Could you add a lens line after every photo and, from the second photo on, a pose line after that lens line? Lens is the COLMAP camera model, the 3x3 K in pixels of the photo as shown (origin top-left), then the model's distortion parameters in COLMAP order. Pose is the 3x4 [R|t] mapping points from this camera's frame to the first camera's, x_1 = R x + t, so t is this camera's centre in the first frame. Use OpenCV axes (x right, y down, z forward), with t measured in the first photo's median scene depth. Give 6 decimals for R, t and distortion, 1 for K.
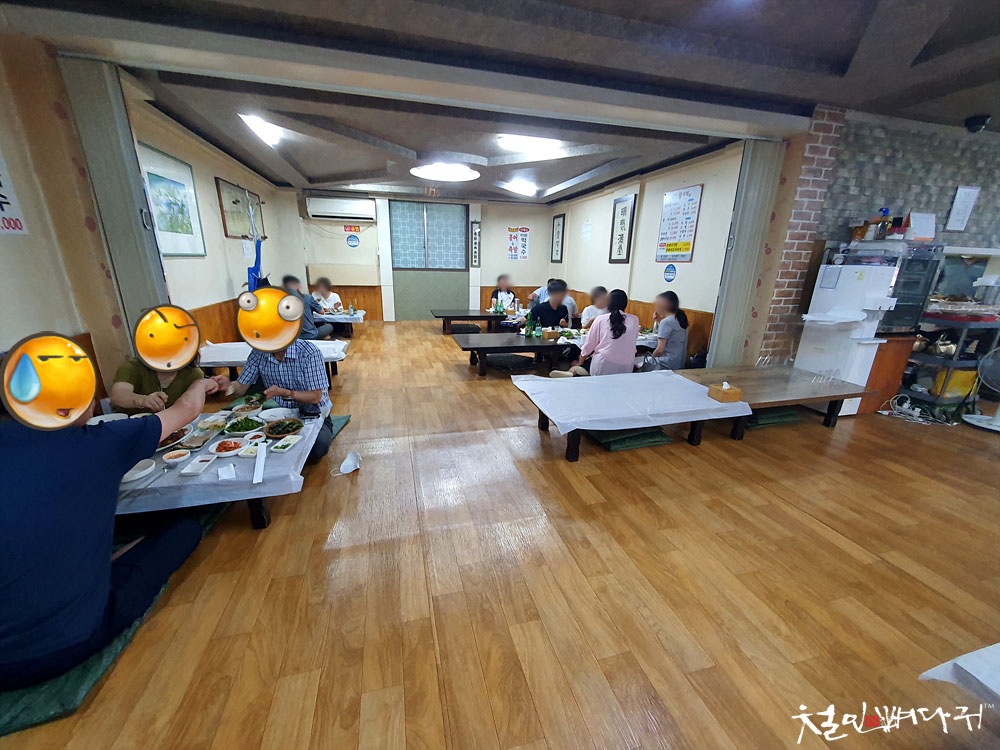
lens RADIAL K [[397.2, 0, 500.6], [0, 397.2, 383.2], [0, 0, 1]] dist [-0.001786, -0.000177]
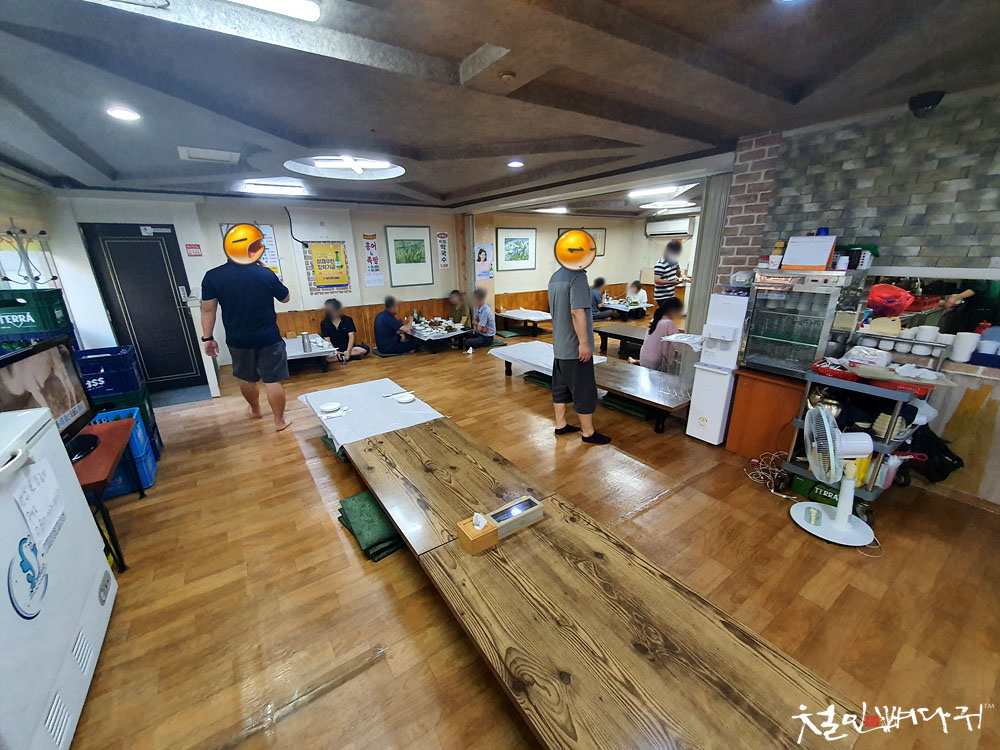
lens RADIAL K [[397.2, 0, 500.4], [0, 397.2, 378.6], [0, 0, 1]] dist [-0.001786, -0.000177]
pose [[0.332528, 0.263367, -0.905573, 1.360256], [-0.253081, 0.949916, 0.183332, -0.107467], [0.908502, 0.168220, 0.382526, 0.109240]]
